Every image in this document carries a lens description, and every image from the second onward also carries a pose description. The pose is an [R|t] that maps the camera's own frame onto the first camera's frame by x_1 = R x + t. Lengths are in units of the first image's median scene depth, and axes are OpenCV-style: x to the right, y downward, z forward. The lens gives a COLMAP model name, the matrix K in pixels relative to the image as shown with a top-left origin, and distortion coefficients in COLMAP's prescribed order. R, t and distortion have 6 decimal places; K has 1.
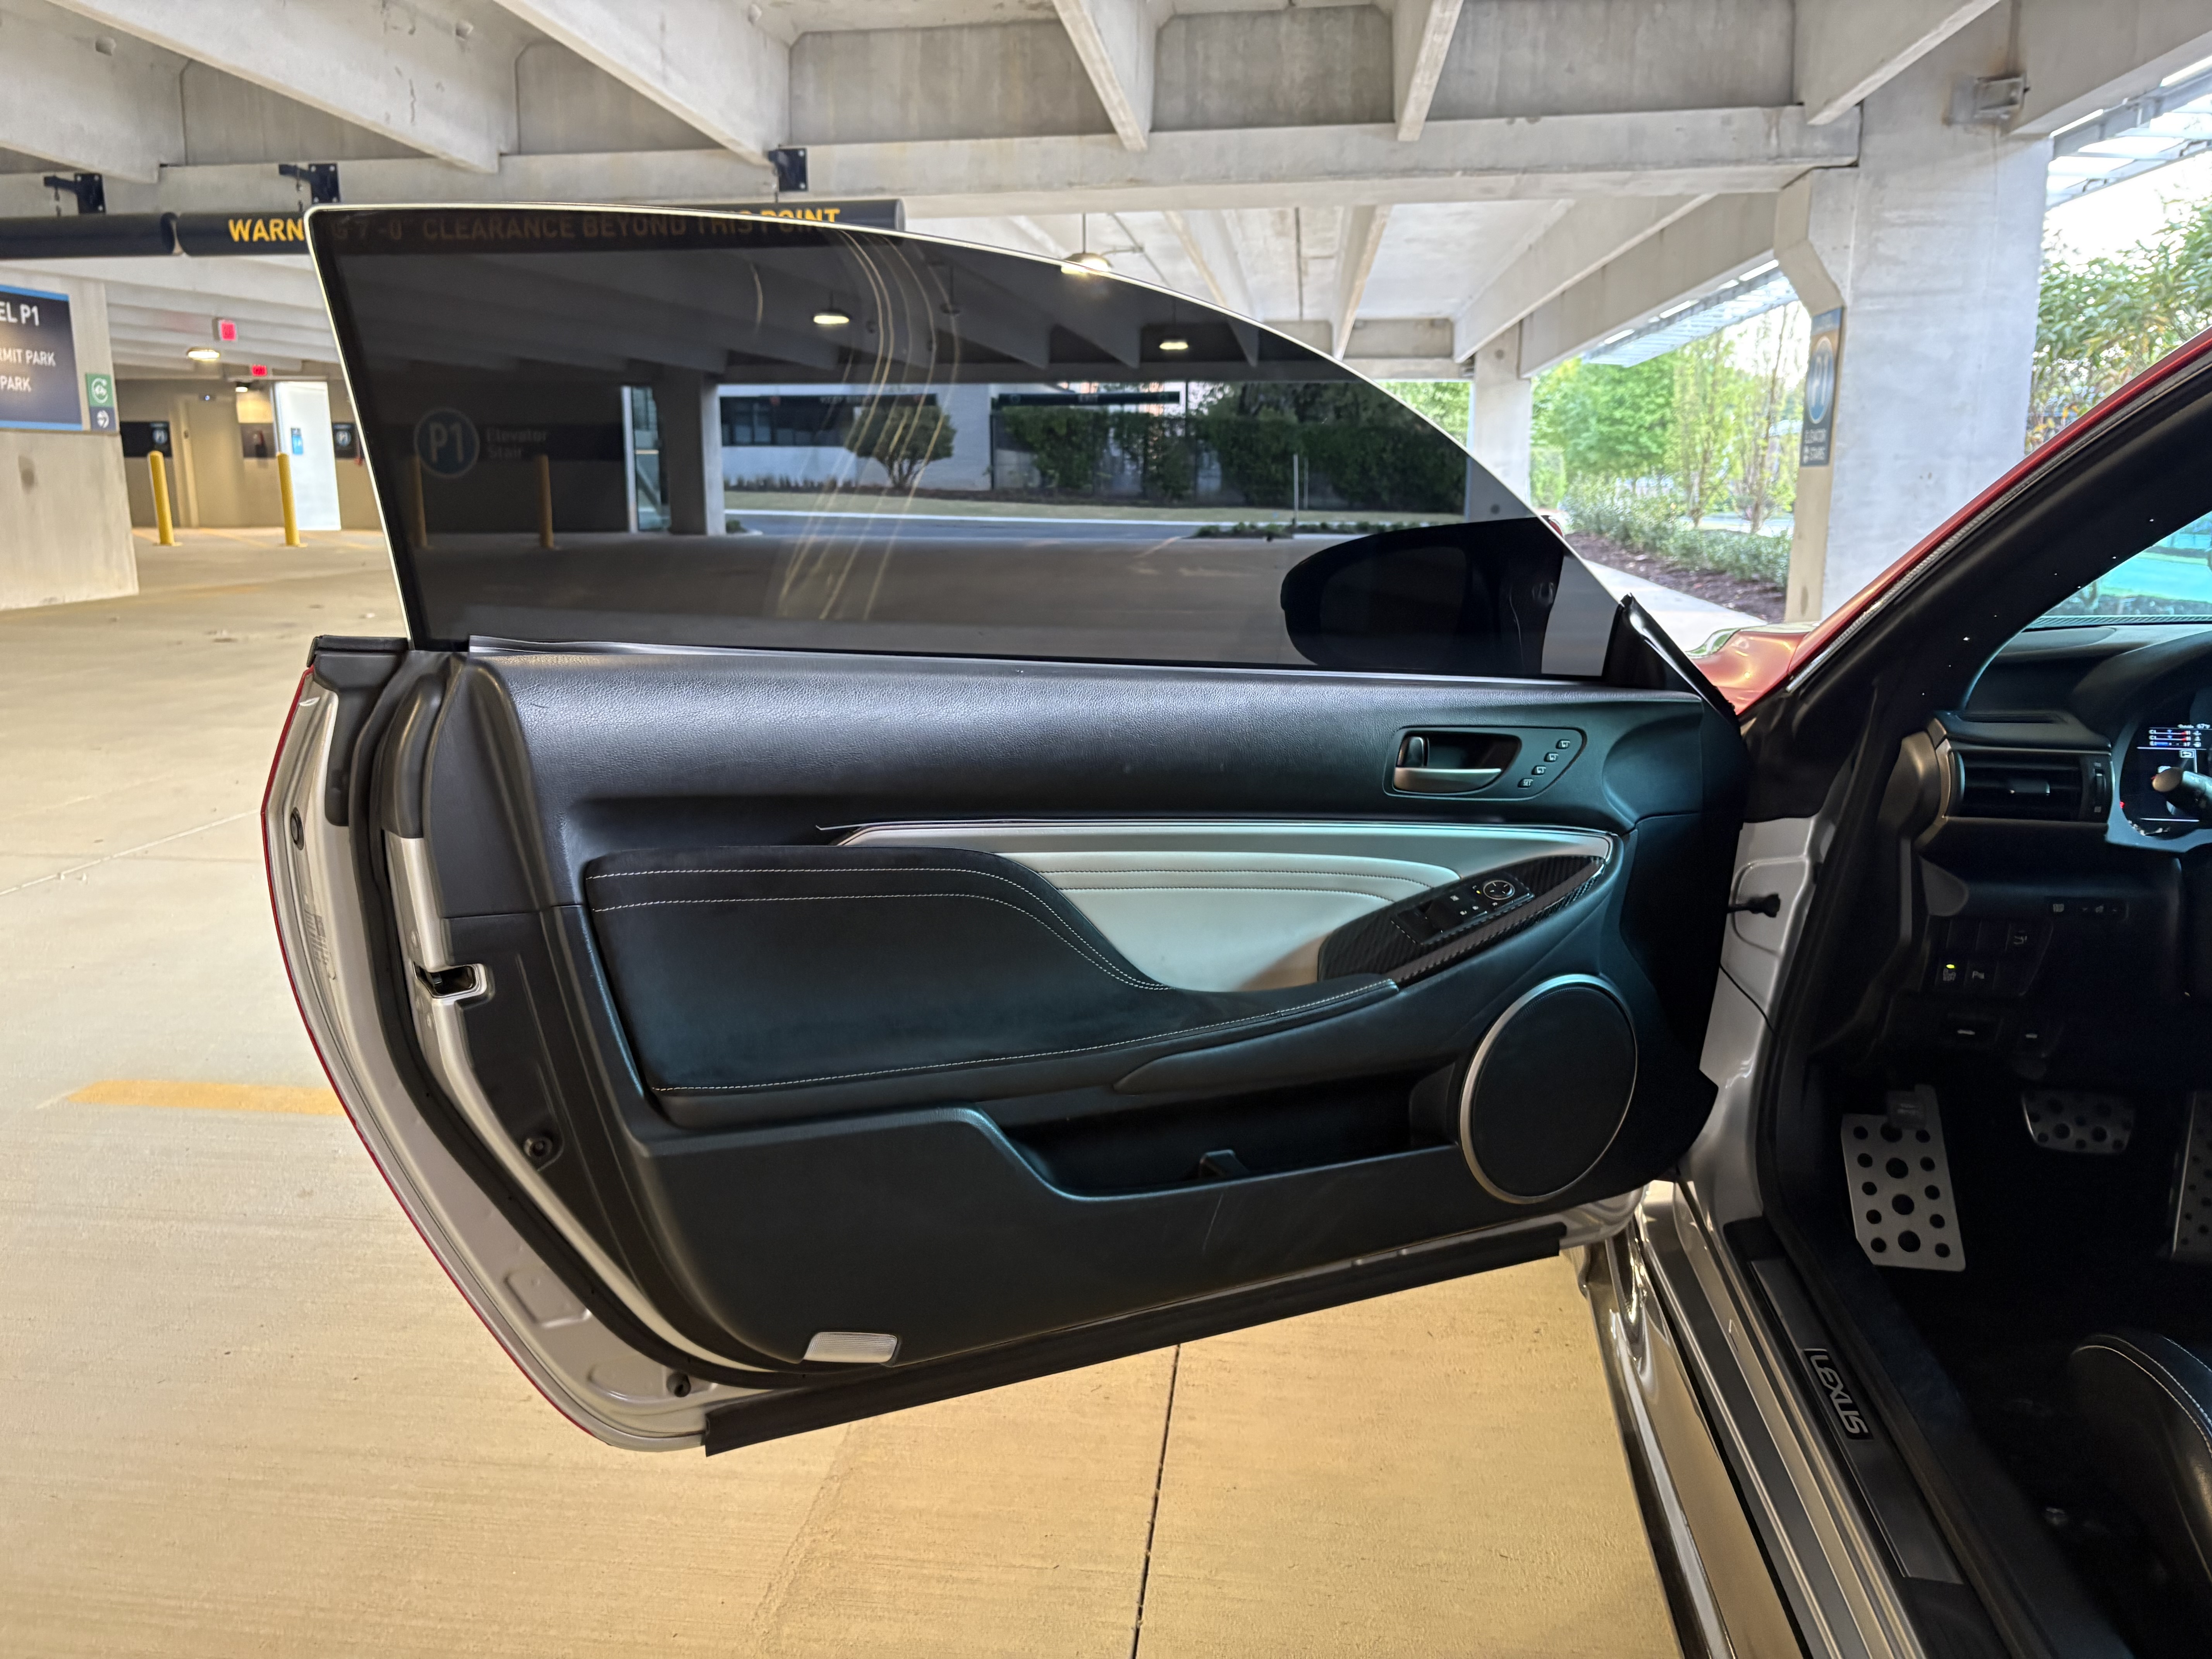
lens RADIAL K [[1680.8, 0, 1092.7], [0, 1680.8, 814.0], [0, 0, 1]] dist [0.102541, -0.139984]
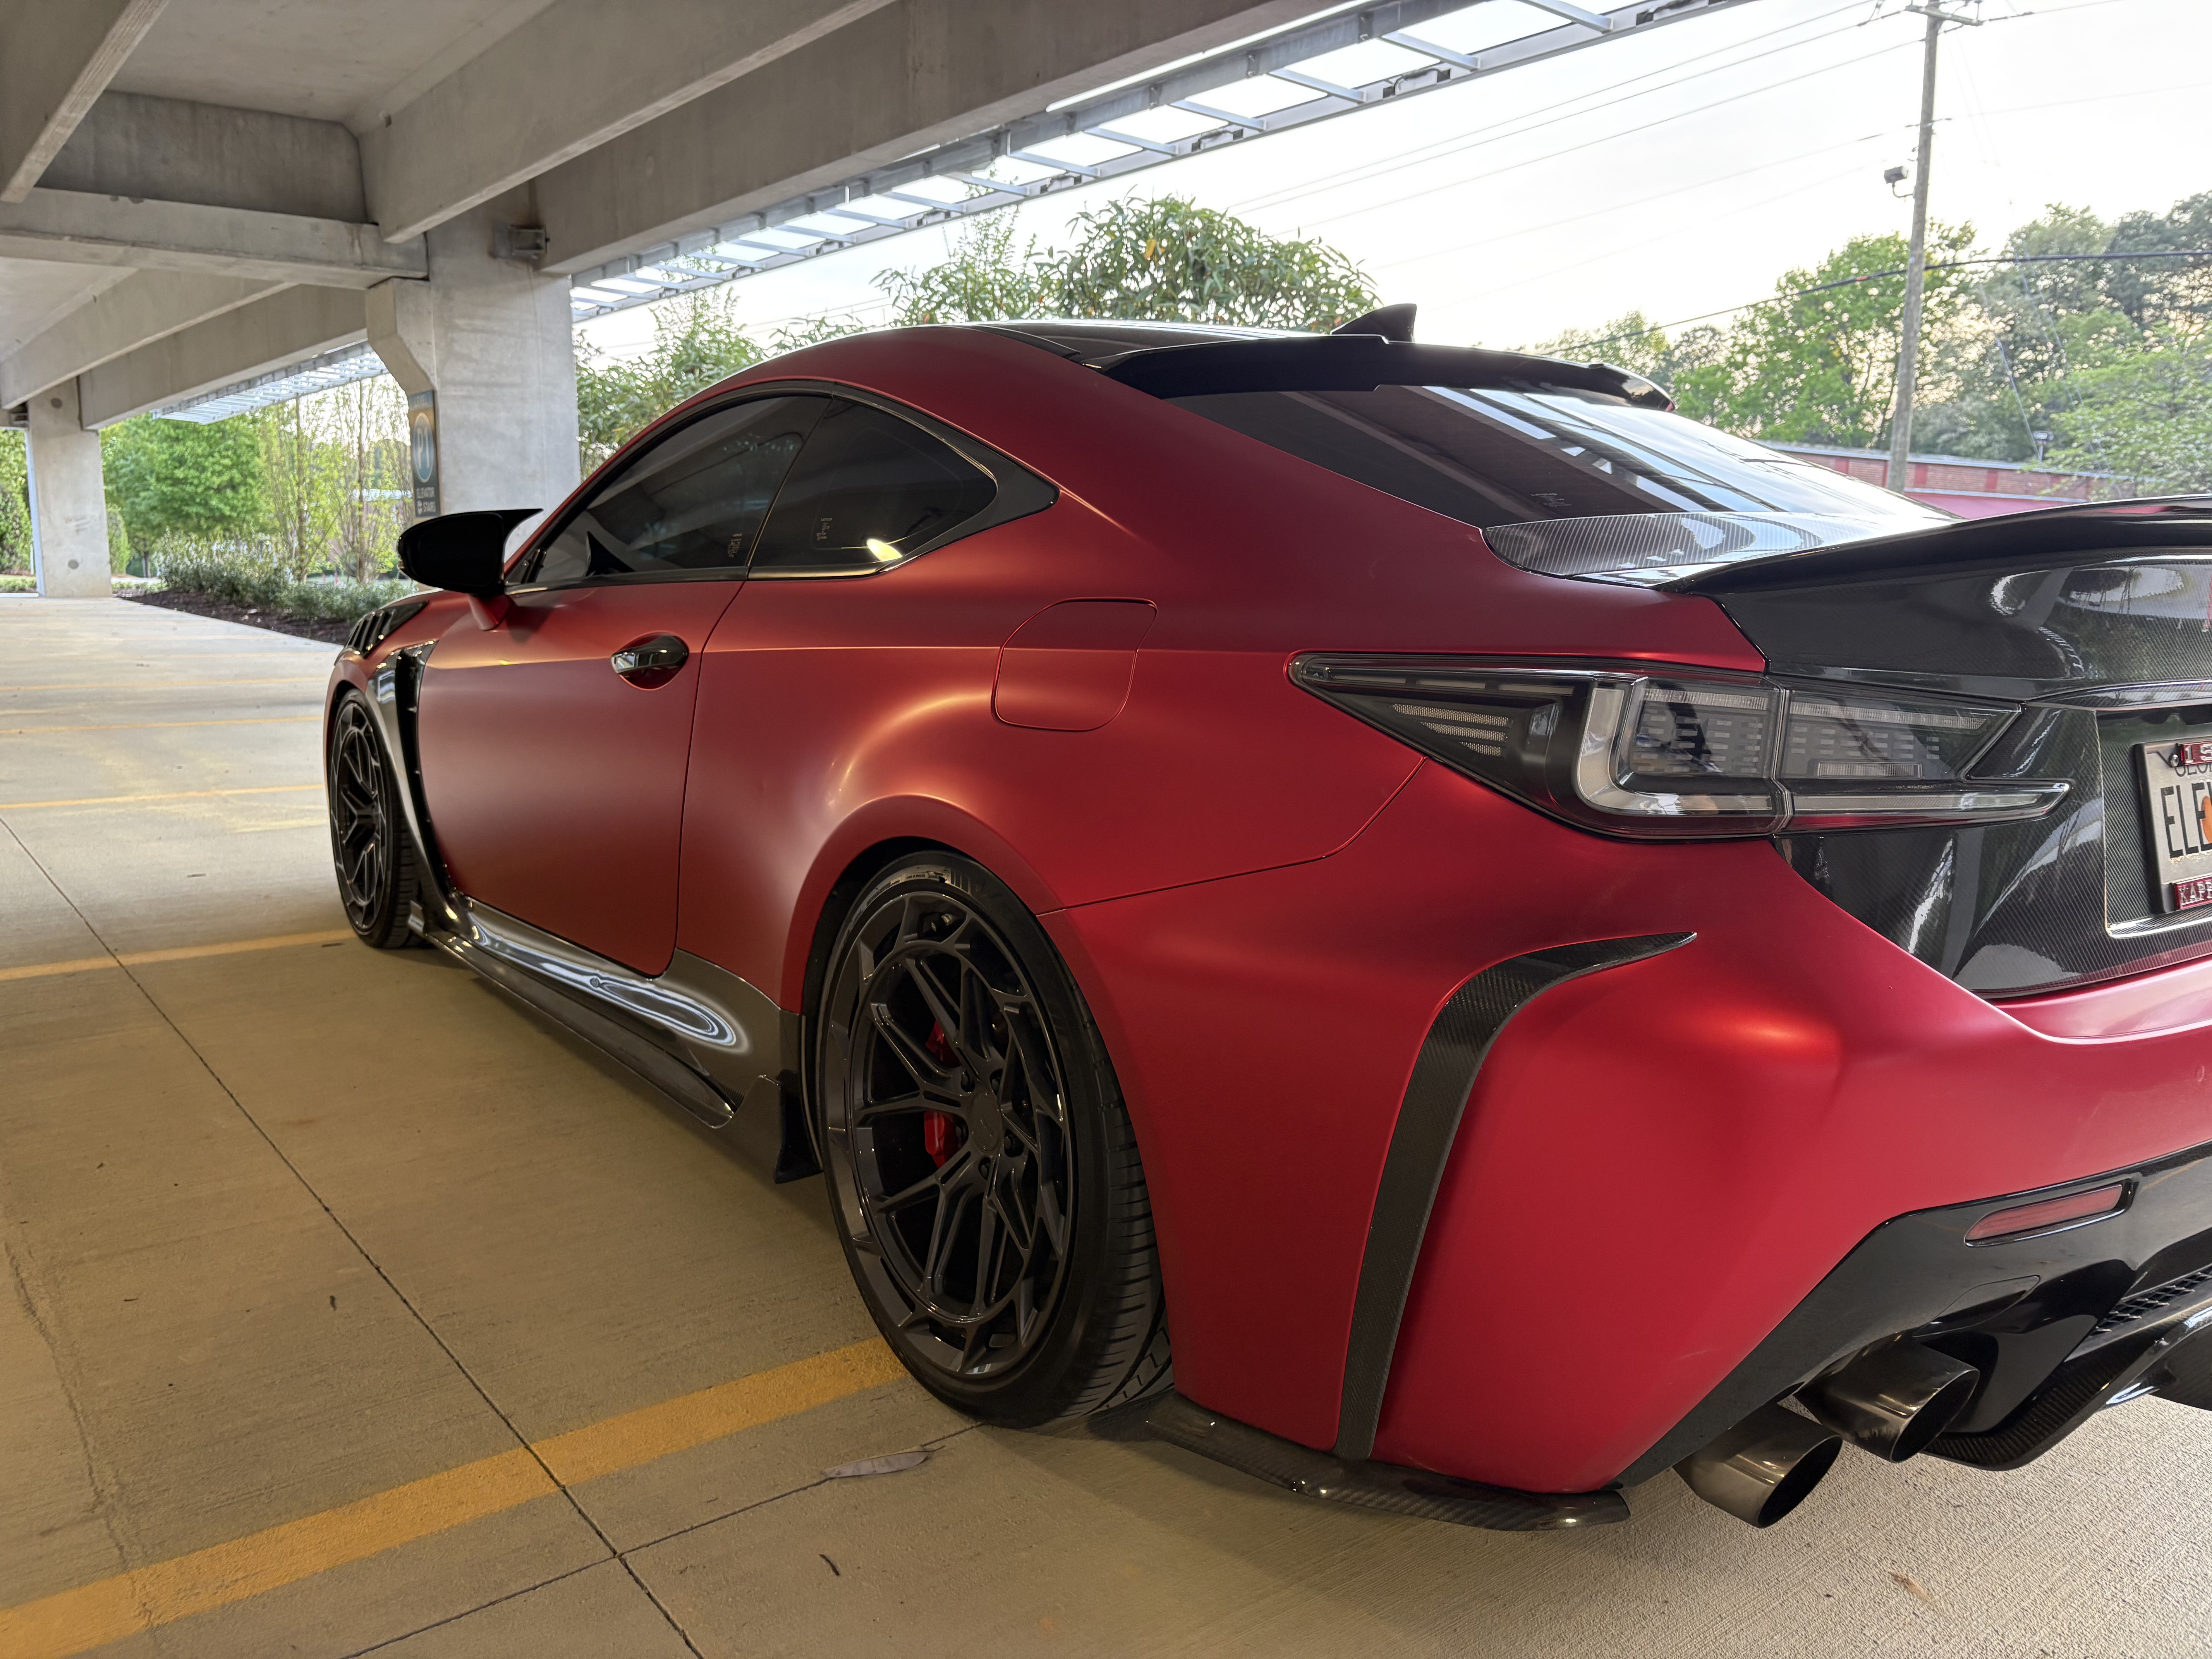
lens RADIAL K [[1660.5, 0, 1093.0], [0, 1660.5, 826.2], [0, 0, 1]] dist [0.027466, -0.005040]
pose [[0.708231, -0.107869, 0.697691, -0.106122], [0.127265, 0.991575, 0.024118, 0.051833], [-0.694415, 0.071711, 0.715992, -0.187674]]
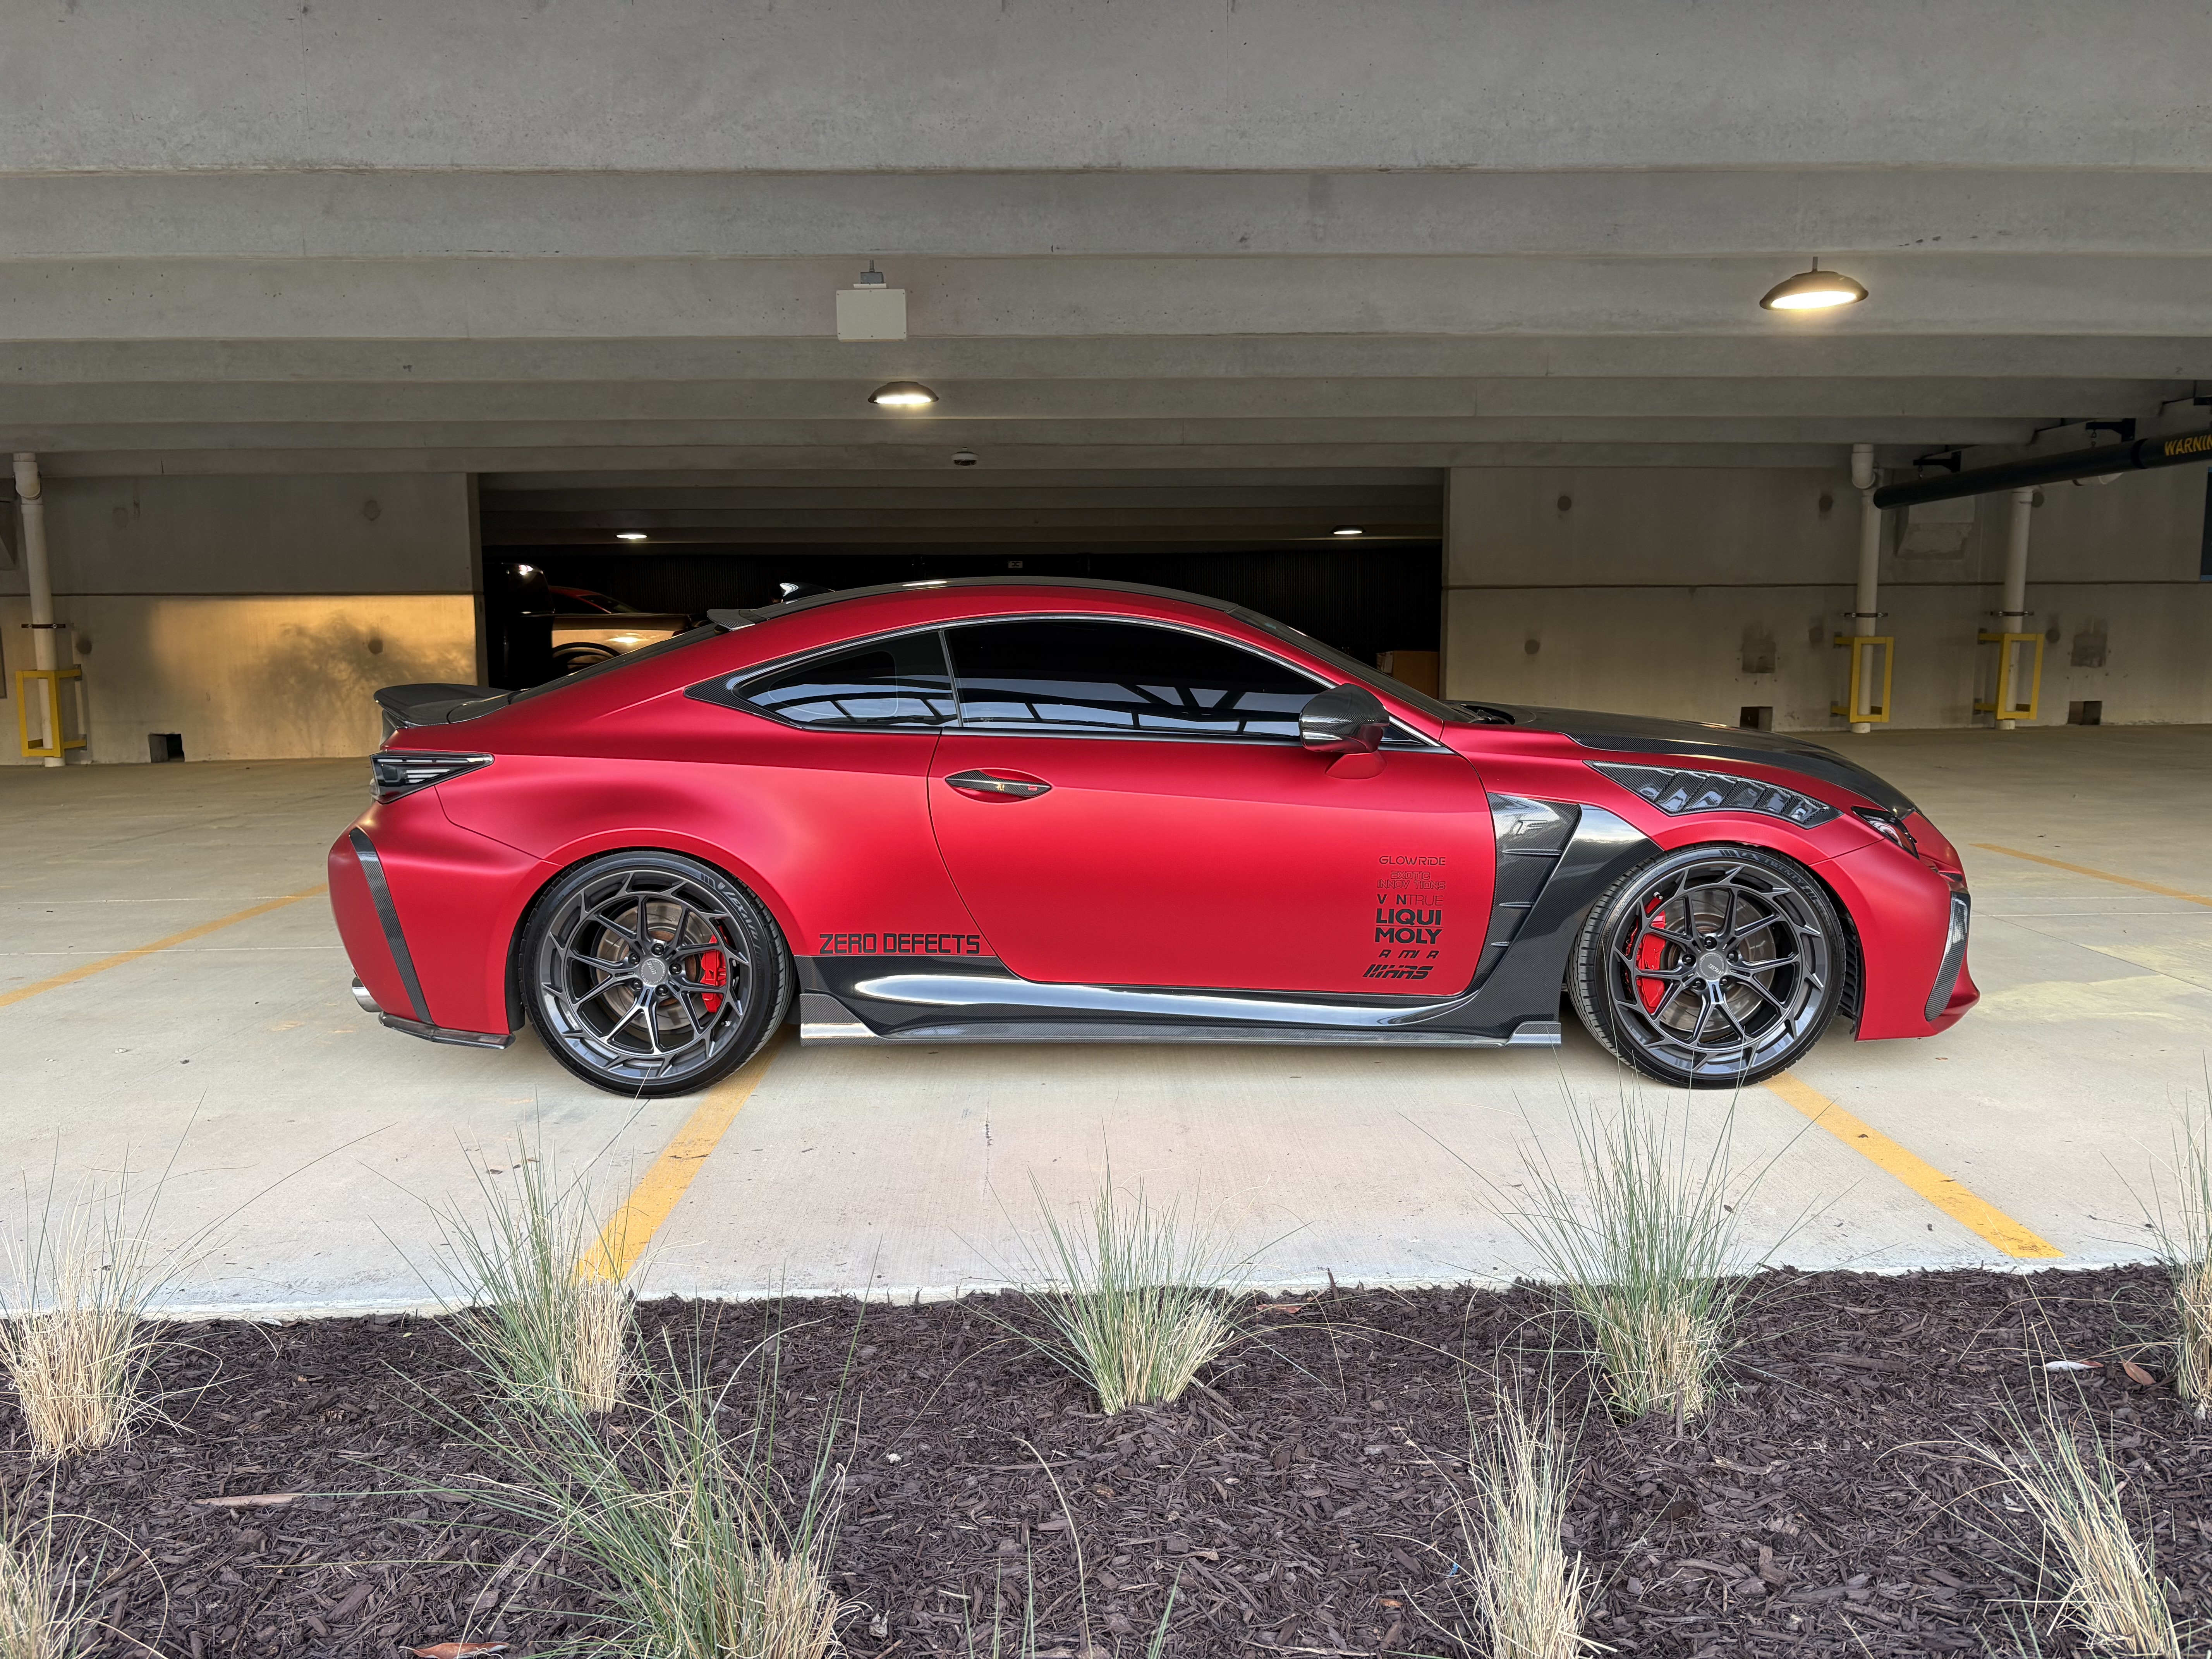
lens RADIAL K [[1660.5, 0, 1093.0], [0, 1660.5, 826.2], [0, 0, 1]] dist [0.027466, -0.005040]
pose [[0.138107, 0.123165, -0.982729, 0.747103], [-0.184385, 0.978088, 0.096671, -0.014822], [0.973103, 0.167849, 0.157791, -0.005201]]
